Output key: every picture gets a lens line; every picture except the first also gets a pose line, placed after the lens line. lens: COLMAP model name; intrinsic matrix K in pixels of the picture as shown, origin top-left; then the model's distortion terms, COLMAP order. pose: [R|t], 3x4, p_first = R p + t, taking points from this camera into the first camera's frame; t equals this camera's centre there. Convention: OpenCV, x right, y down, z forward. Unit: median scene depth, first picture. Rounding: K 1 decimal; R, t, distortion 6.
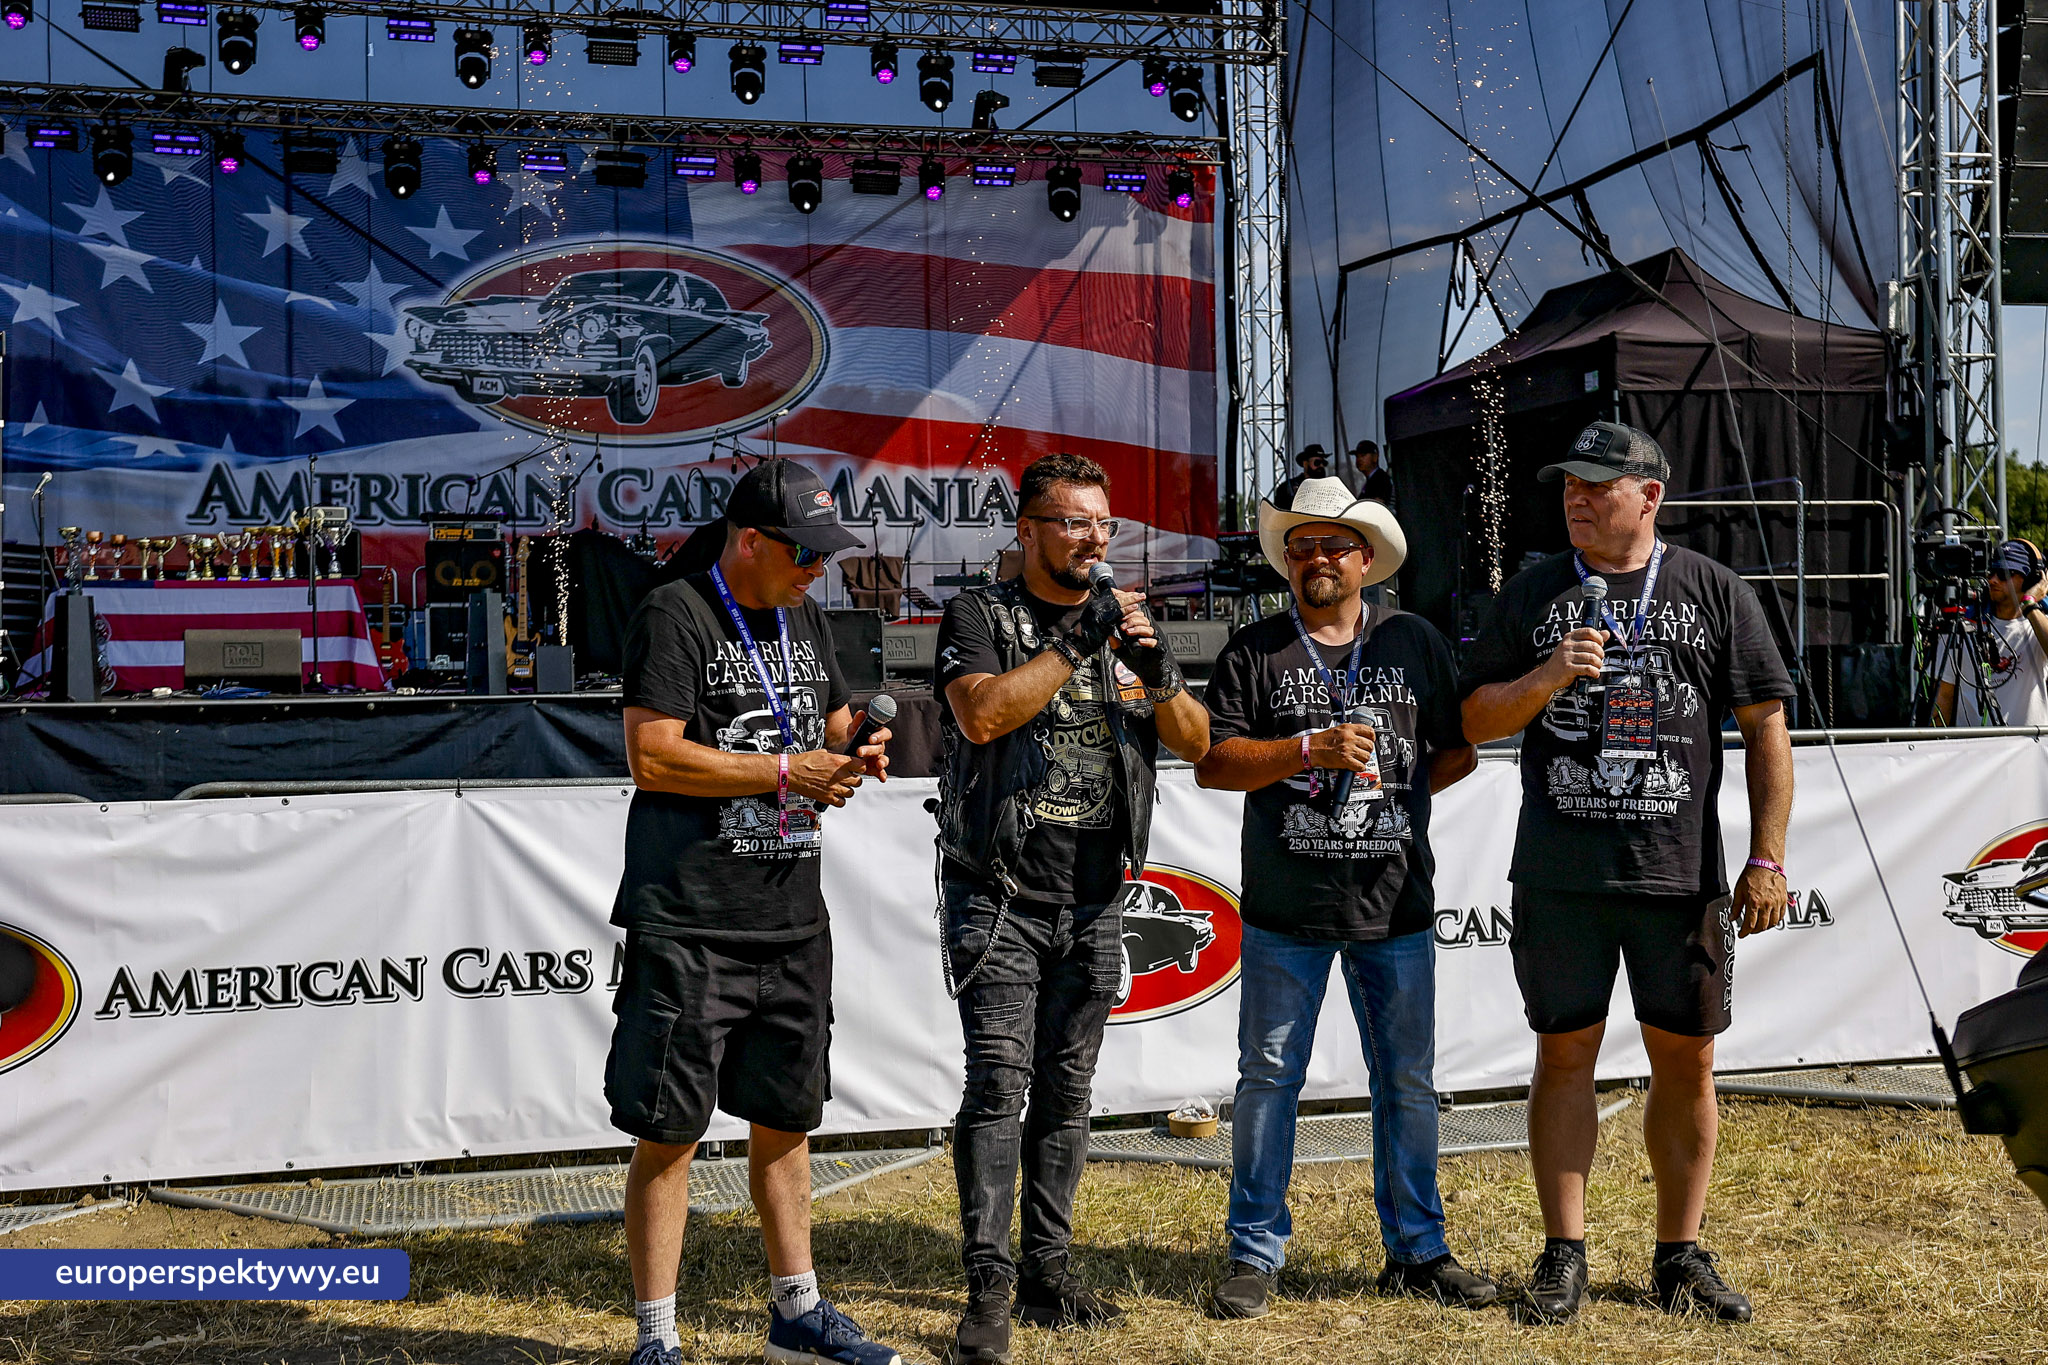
lens RADIAL K [[2289.5, 0, 989.3], [0, 2289.5, 686.6], [0, 0, 1]] dist [0.034782, 0.000000]
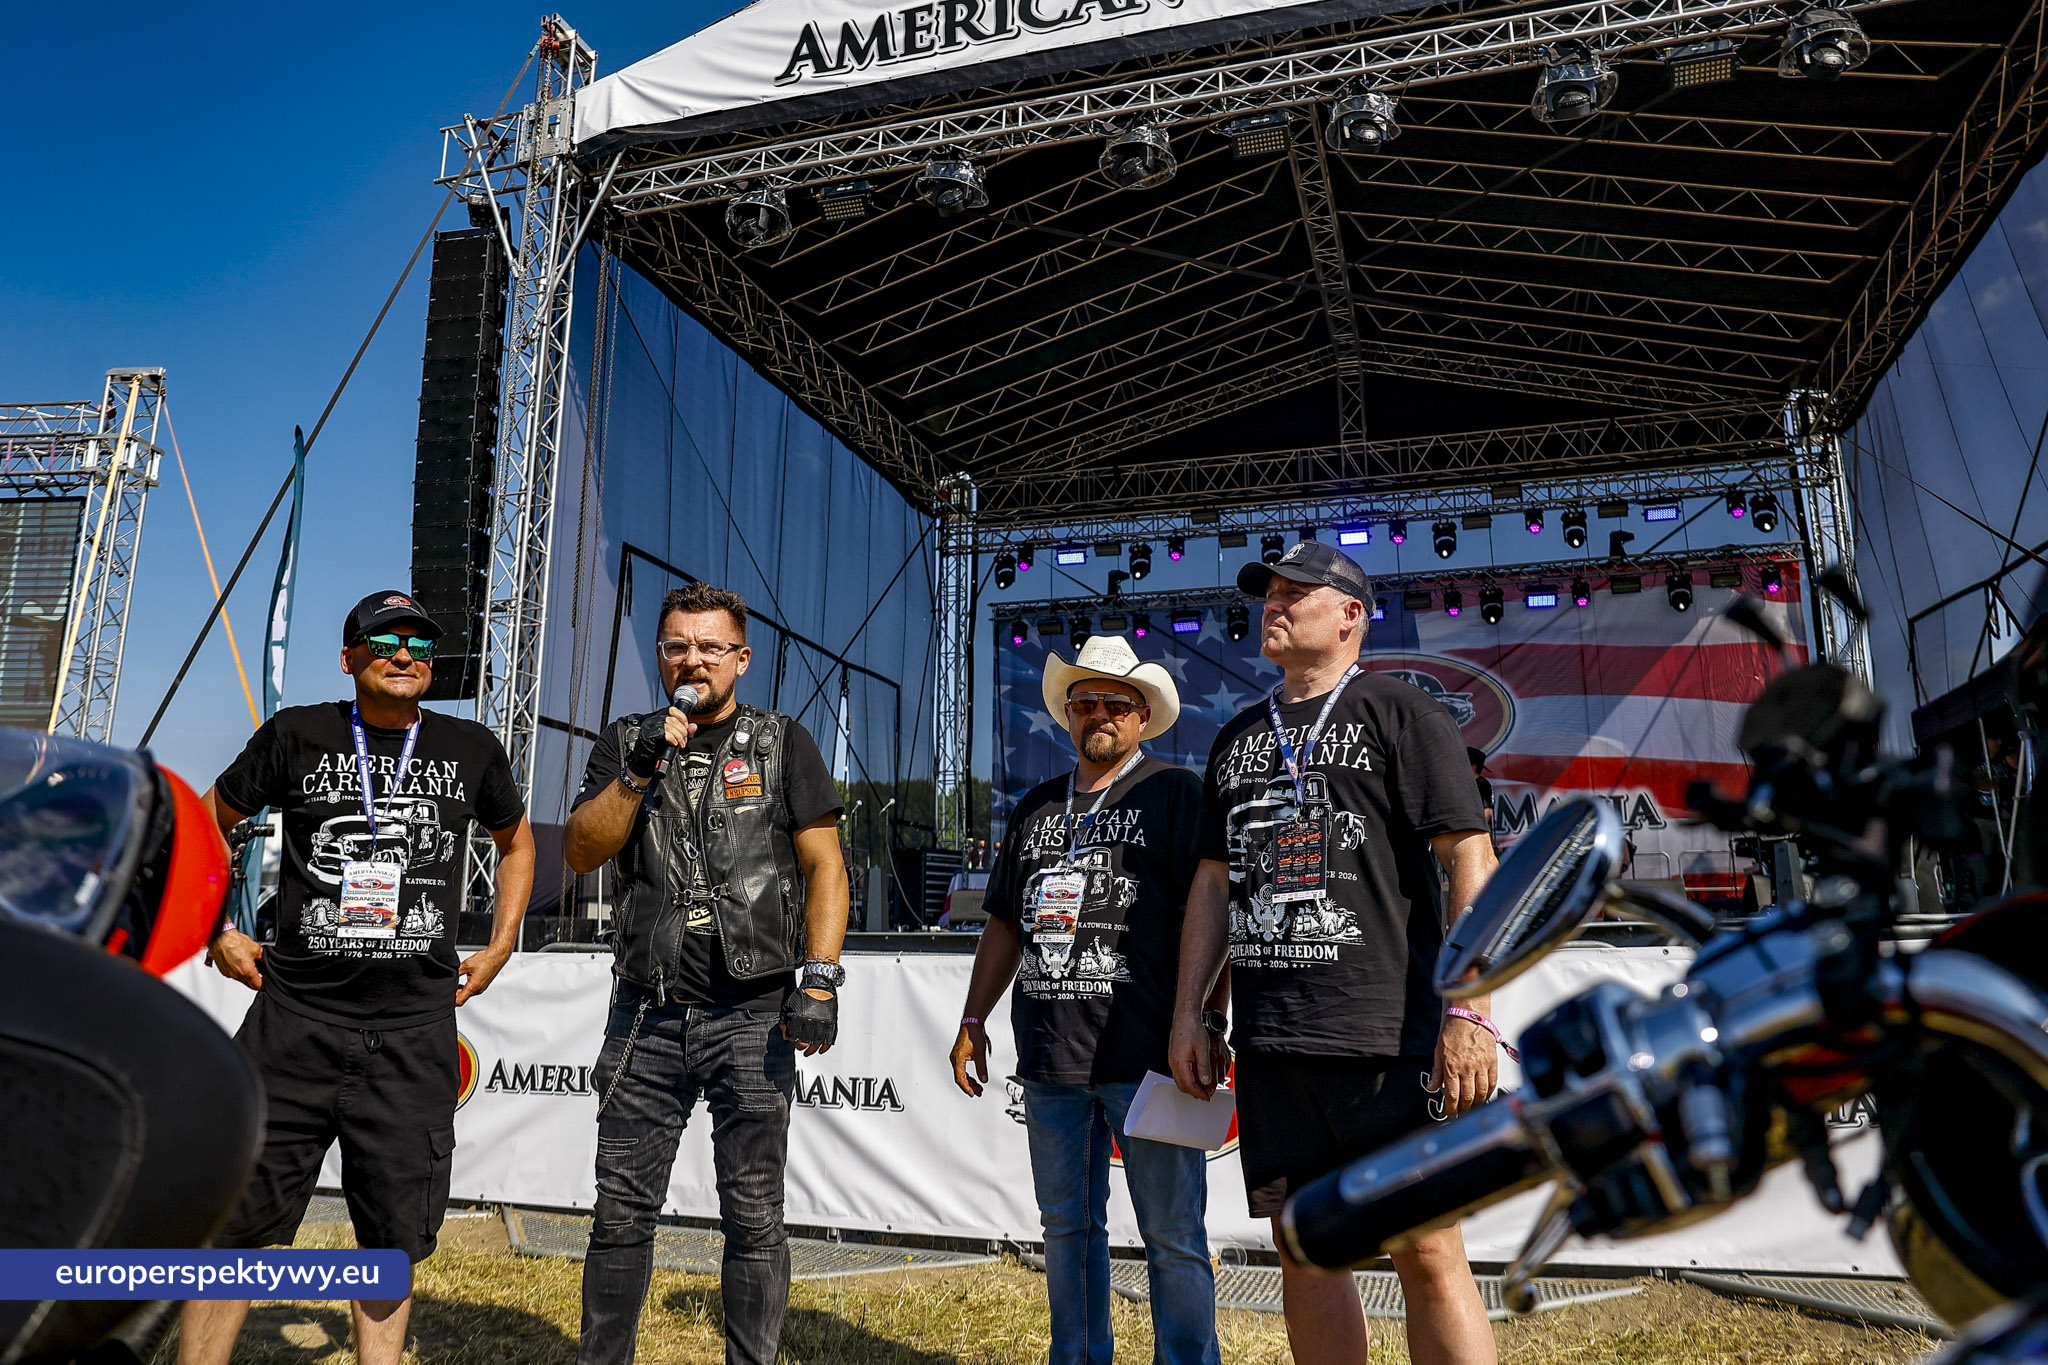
lens RADIAL K [[1397.0, 0, 1000.5], [0, 1397.0, 699.5], [0, 0, 1]] dist [-0.091871, 0.038829]
pose [[0.862074, -0.076976, -0.500902, 0.094051], [-0.016698, 0.983546, -0.179884, 0.010877], [0.506507, 0.163438, 0.846604, 0.078487]]
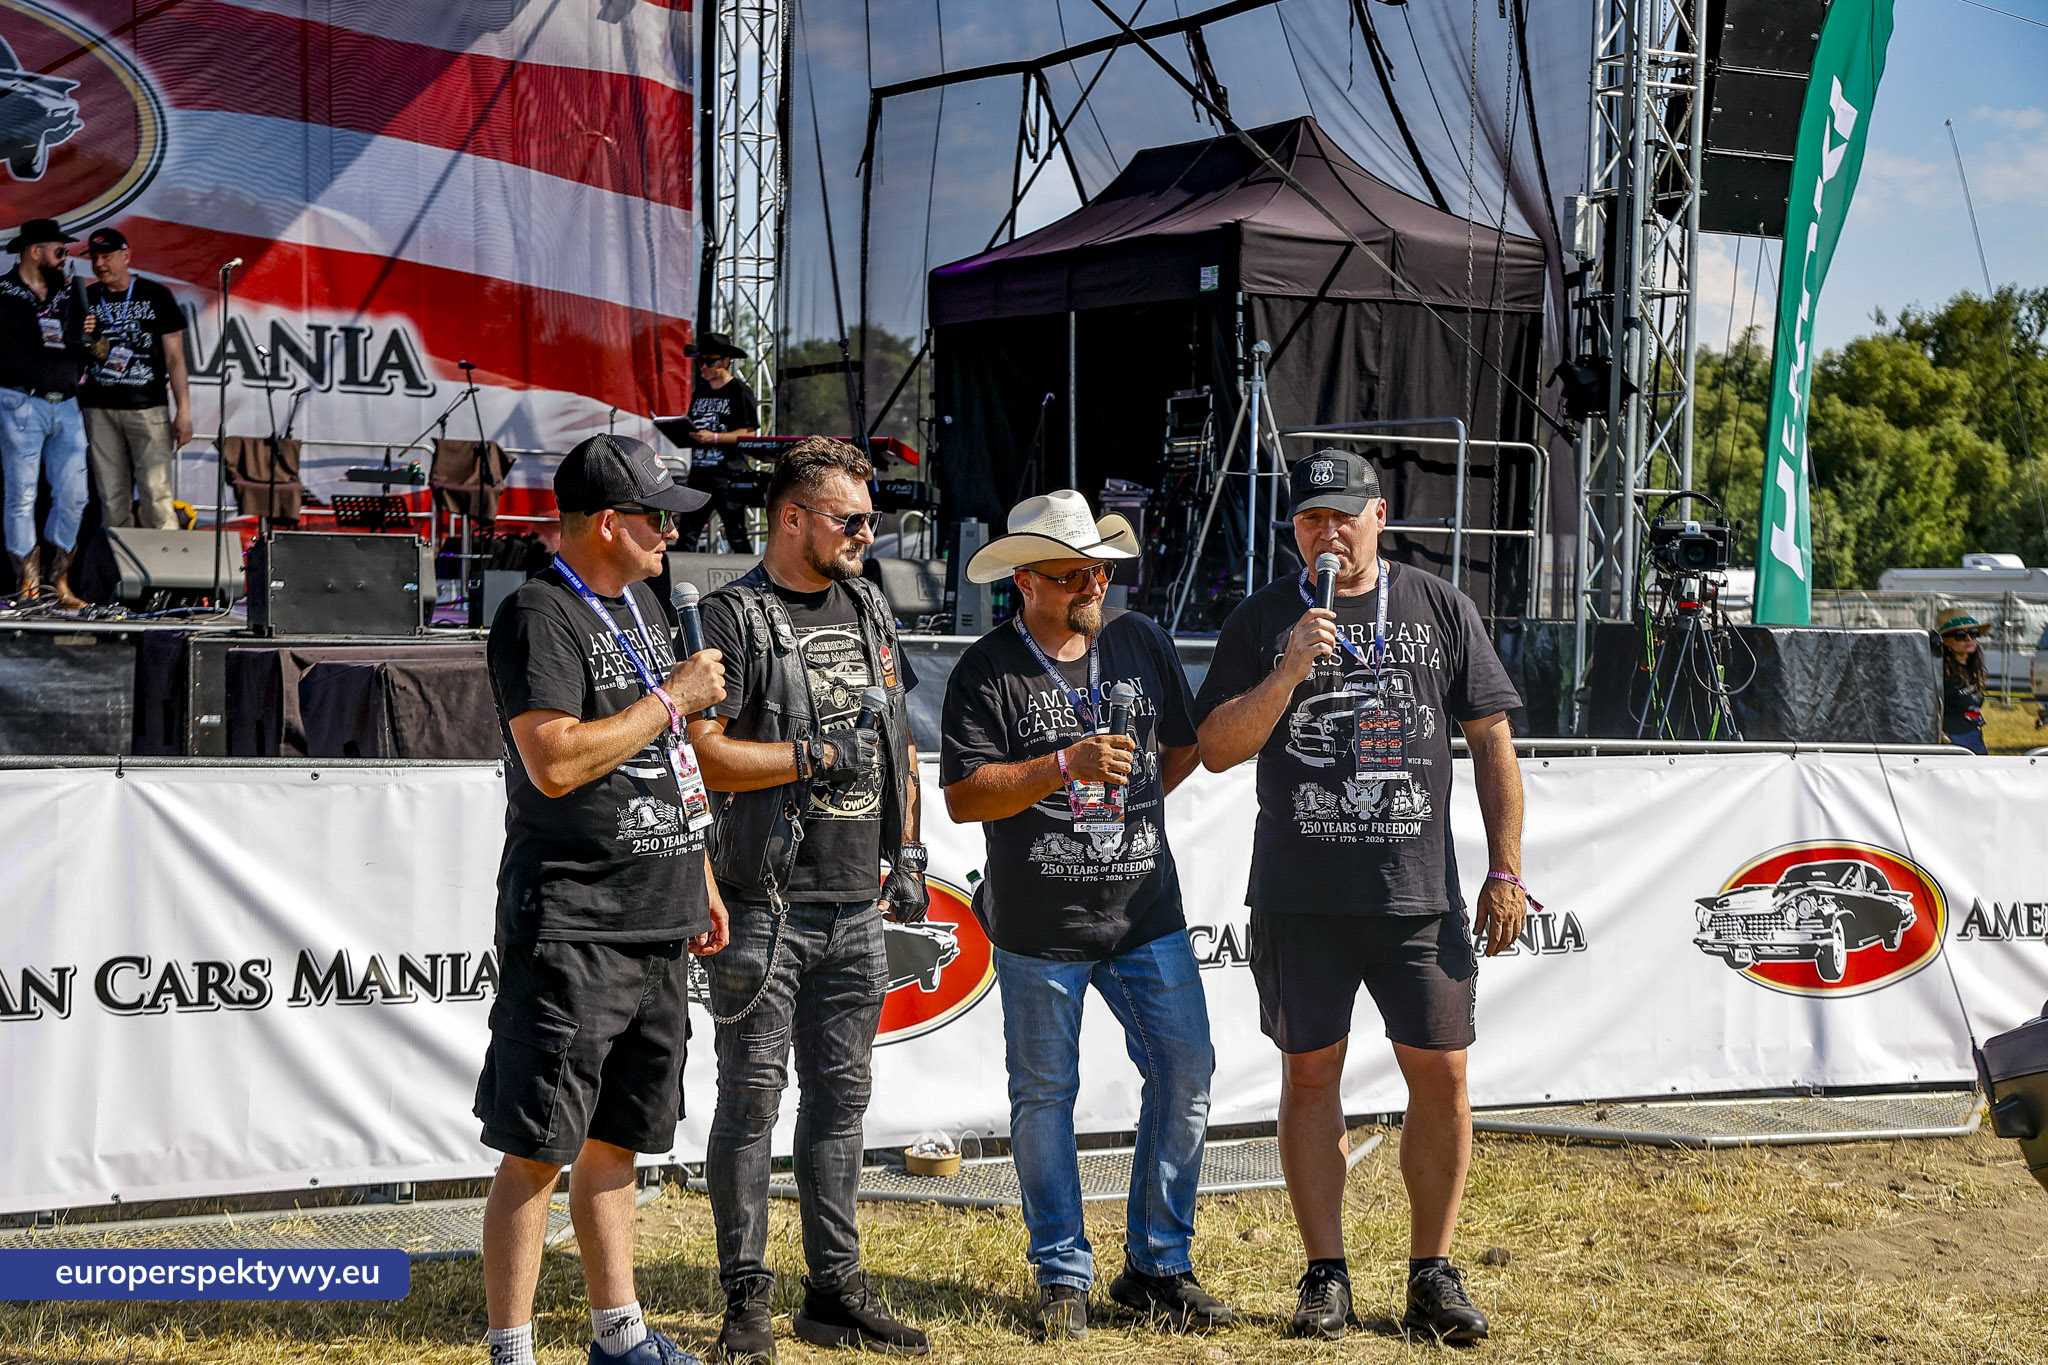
lens RADIAL K [[3143.0, 0, 972.3], [0, 3143.0, 672.5], [0, 0, 1]] dist [0.138220, 0.000000]
pose [[0.972709, 0.036183, 0.229190, -0.047506], [-0.041257, 0.998997, 0.017385, -0.005684], [-0.228331, -0.026366, 0.973226, -0.049960]]
